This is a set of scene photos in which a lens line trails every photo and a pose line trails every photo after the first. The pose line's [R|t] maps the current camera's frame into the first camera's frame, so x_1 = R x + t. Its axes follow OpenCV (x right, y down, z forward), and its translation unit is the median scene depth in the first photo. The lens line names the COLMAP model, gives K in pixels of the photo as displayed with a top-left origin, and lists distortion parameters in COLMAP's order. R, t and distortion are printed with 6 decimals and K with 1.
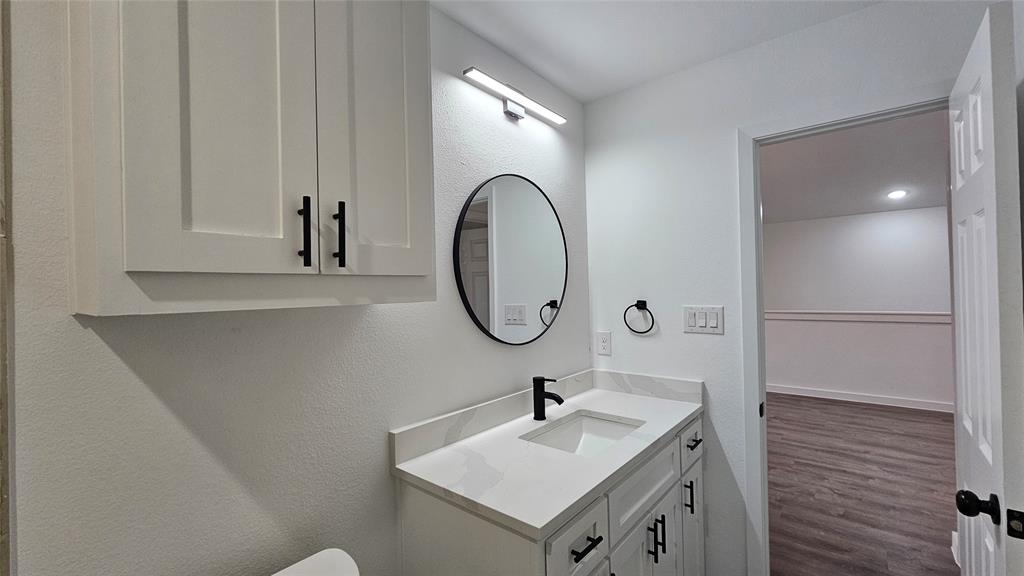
lens RADIAL K [[416.9, 0, 520.8], [0, 416.9, 282.4], [0, 0, 1]] dist [-0.001863, 0.000617]
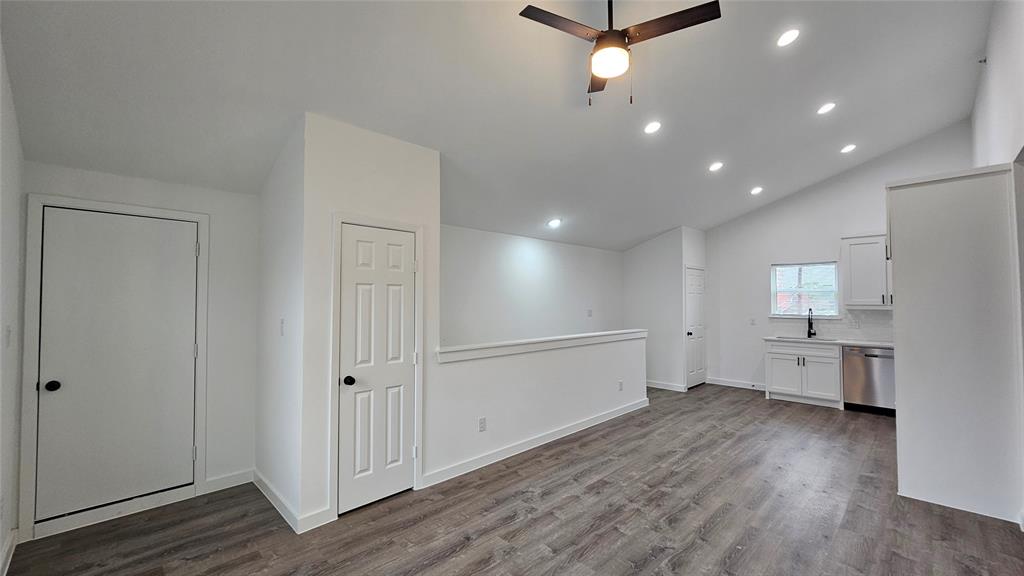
lens RADIAL K [[416.9, 0, 515.1], [0, 416.9, 287.0], [0, 0, 1]] dist [-0.001863, 0.000617]
pose [[0.100714, 0.038780, 0.994159, -0.322988], [-0.009340, 0.999233, -0.038031, -0.010157], [-0.994872, -0.005455, 0.100999, 2.141488]]
